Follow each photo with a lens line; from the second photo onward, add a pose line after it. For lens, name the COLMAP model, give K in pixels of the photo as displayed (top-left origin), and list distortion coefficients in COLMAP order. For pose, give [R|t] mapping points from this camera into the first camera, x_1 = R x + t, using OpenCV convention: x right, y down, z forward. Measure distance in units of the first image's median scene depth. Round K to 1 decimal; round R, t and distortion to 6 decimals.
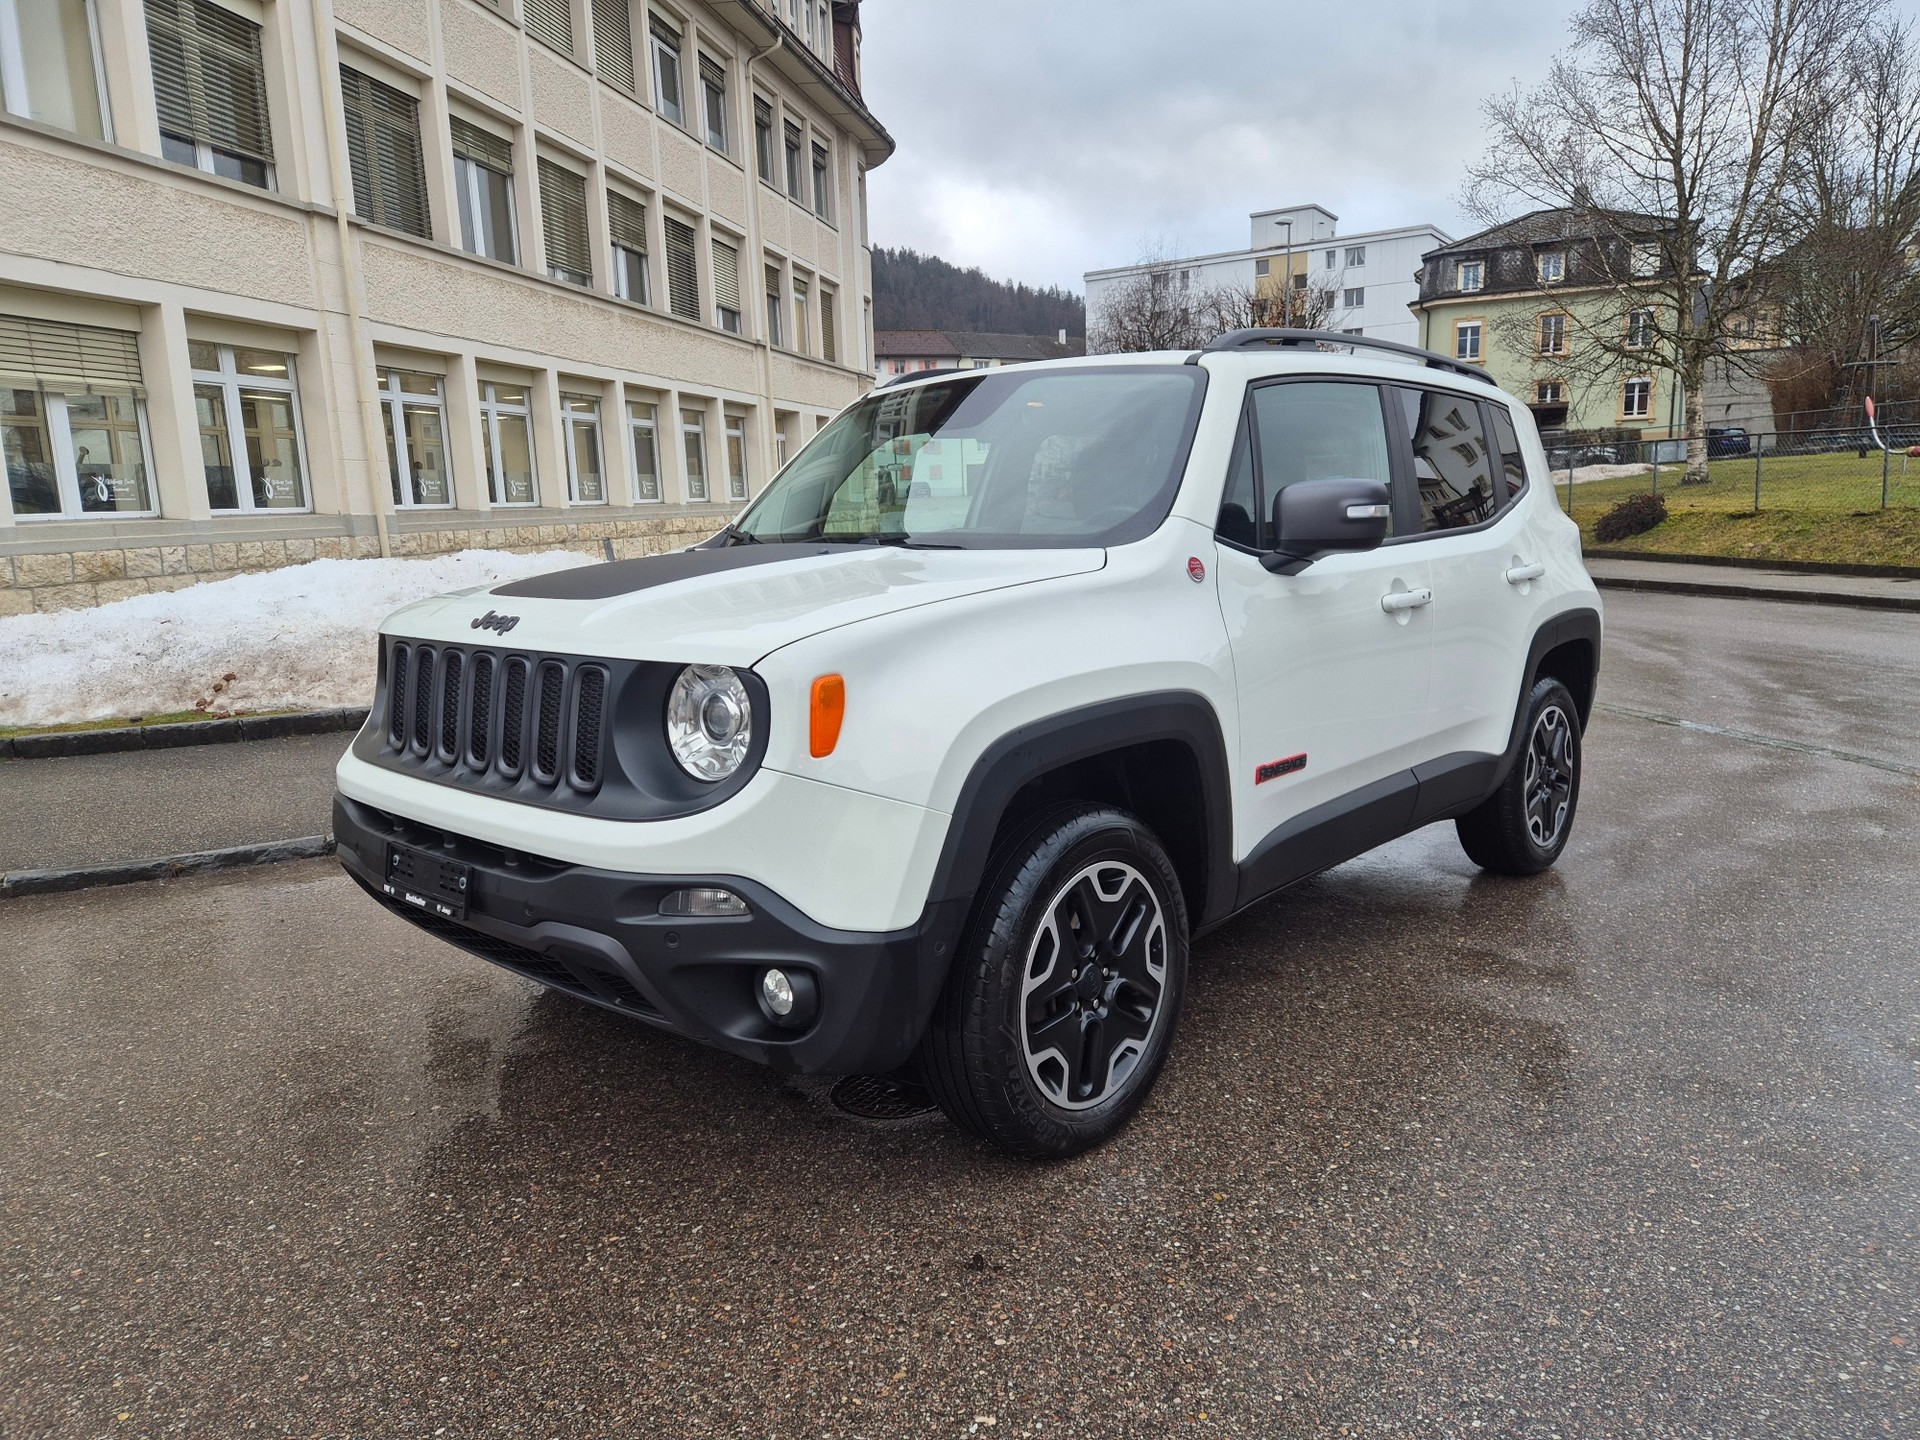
lens RADIAL K [[1266.0, 0, 953.4], [0, 1266.0, 723.5], [0, 0, 1]] dist [0.078237, -0.063389]
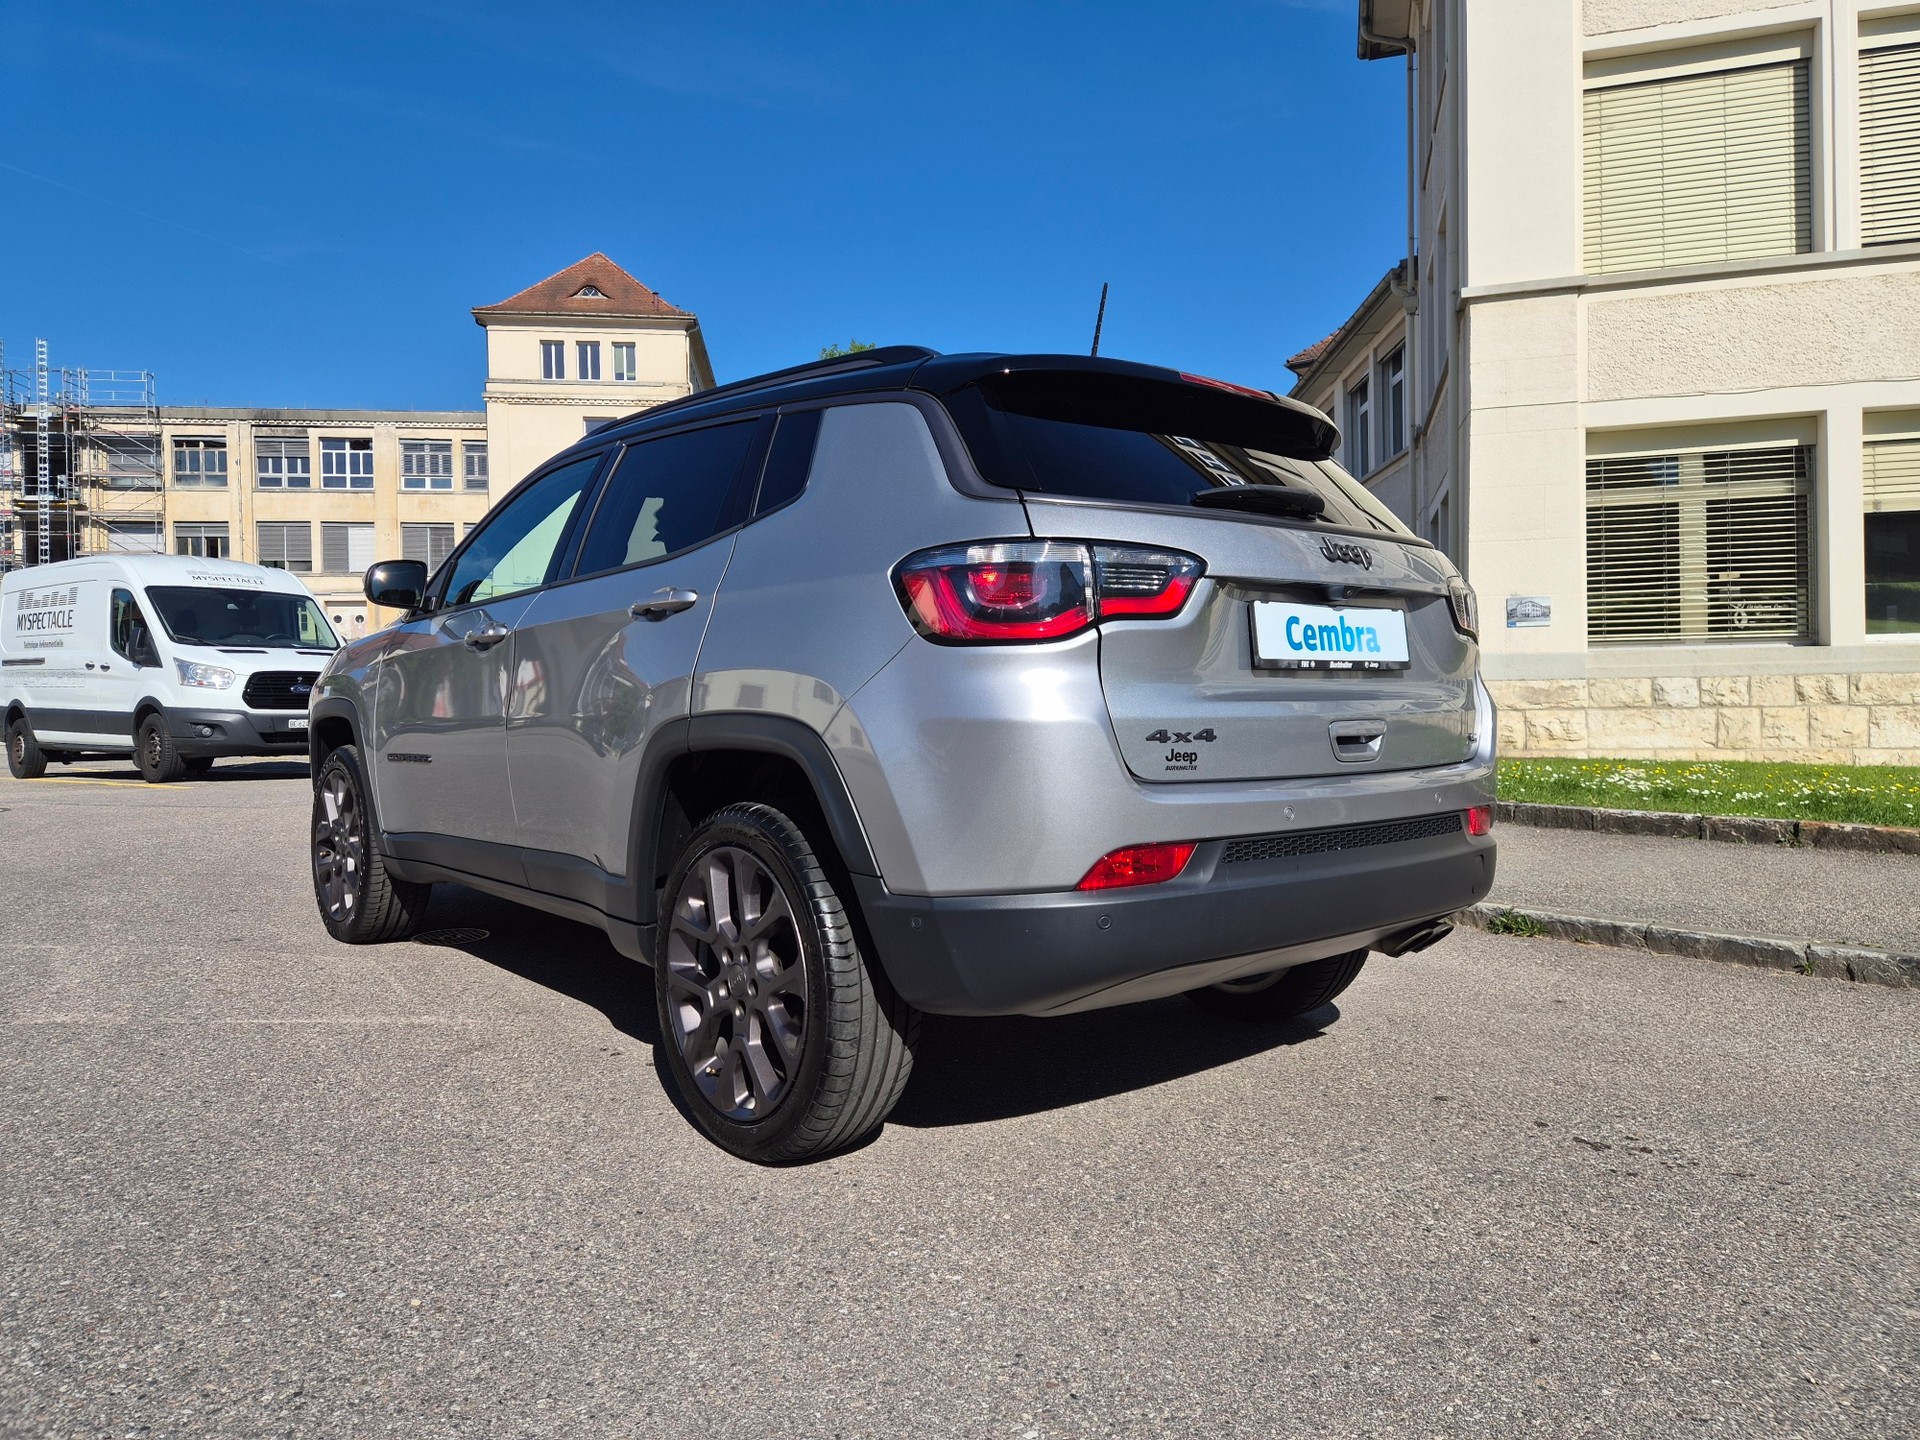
lens RADIAL K [[1266.0, 0, 960.3], [0, 1266.0, 694.0], [0, 0, 1]] dist [0.078237, -0.063389]
pose [[-0.072784, 0.028088, -0.996952, 0.210881], [-0.157784, 0.986691, 0.039319, -0.026248], [0.984788, 0.160165, -0.067384, 0.232297]]
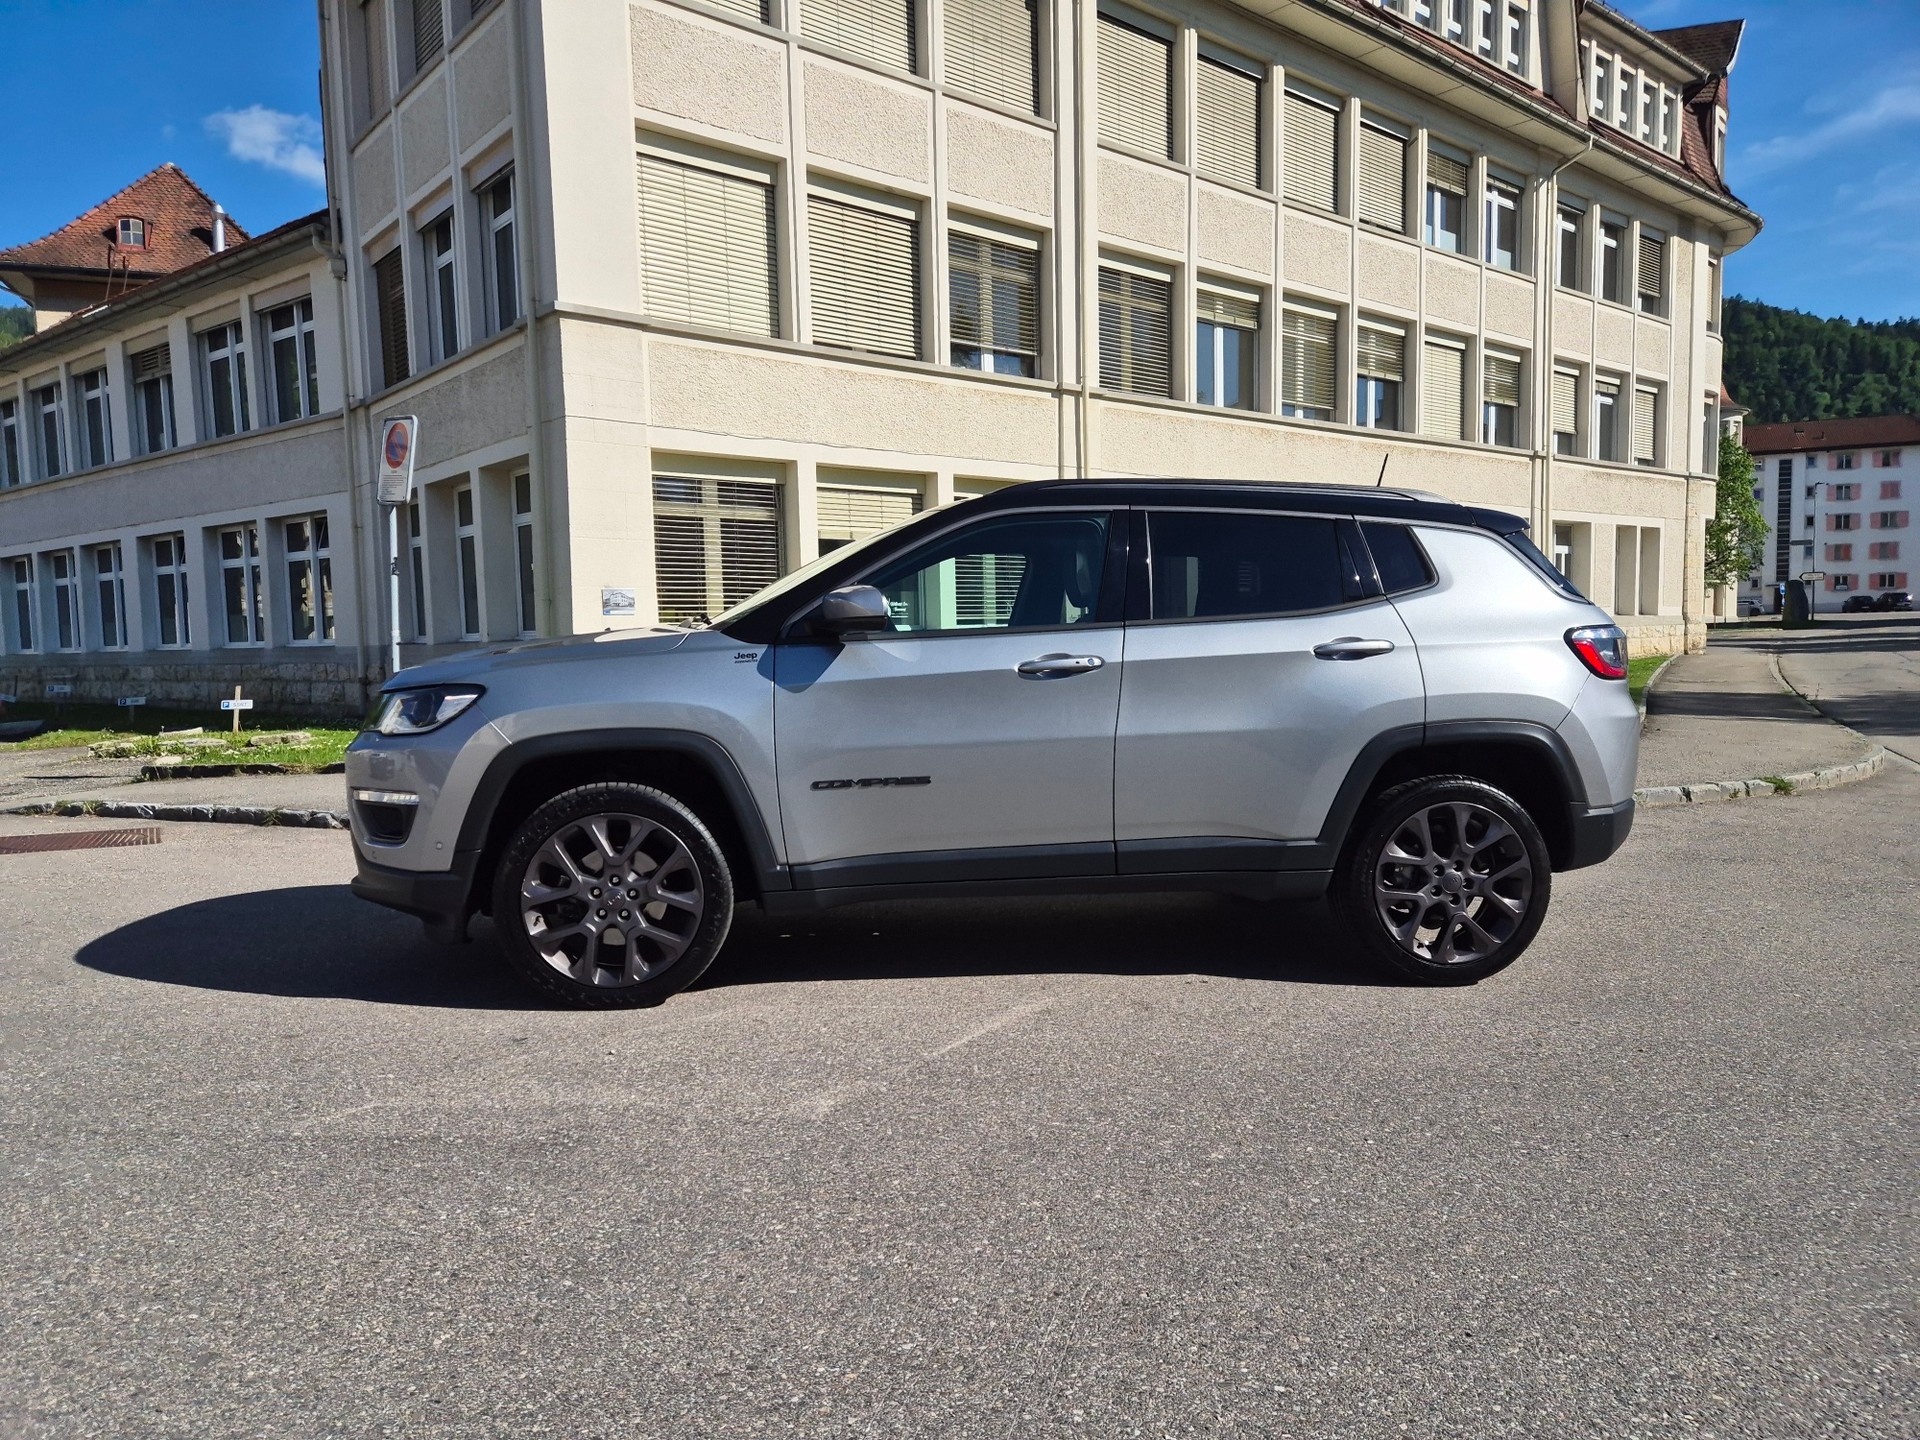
lens RADIAL K [[1266.0, 0, 947.2], [0, 1266.0, 725.7], [0, 0, 1]] dist [0.078237, -0.063389]
pose [[0.788278, 0.053879, -0.612956, 0.151002], [-0.109415, 0.992557, -0.053464, 0.004187], [0.605514, 0.109211, 0.788306, -0.003026]]
